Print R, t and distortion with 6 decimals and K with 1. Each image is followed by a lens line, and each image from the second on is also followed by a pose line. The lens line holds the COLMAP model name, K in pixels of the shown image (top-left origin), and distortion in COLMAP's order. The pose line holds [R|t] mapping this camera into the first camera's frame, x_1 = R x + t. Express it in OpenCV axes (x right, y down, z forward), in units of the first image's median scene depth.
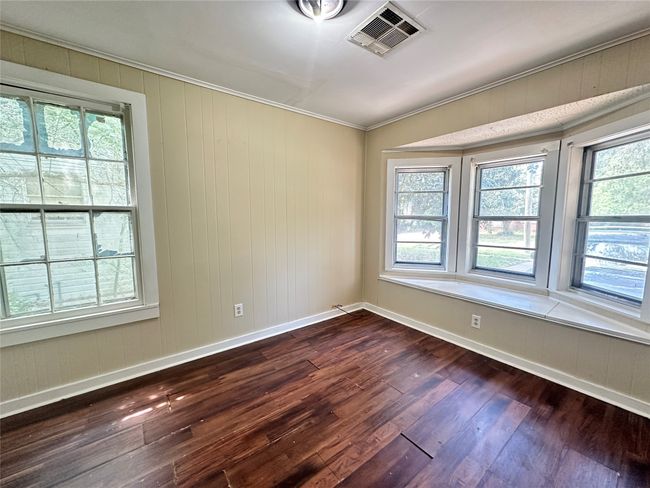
lens RADIAL K [[262.5, 0, 323.9], [0, 262.5, 245.3], [0, 0, 1]] dist [0.000460, -0.000029]
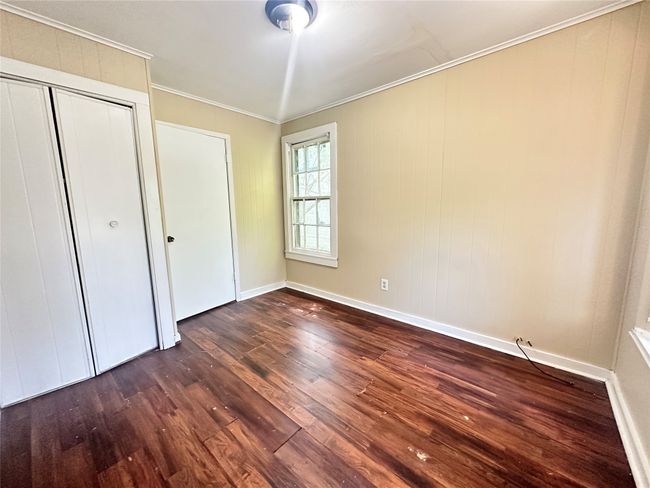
lens RADIAL K [[262.5, 0, 323.9], [0, 262.5, 245.3], [0, 0, 1]] dist [0.000460, -0.000029]
pose [[0.181480, 0.145519, -0.972568, 0.824769], [-0.091214, 0.987218, 0.130691, -0.048794], [0.979155, 0.064994, 0.192433, 0.618140]]
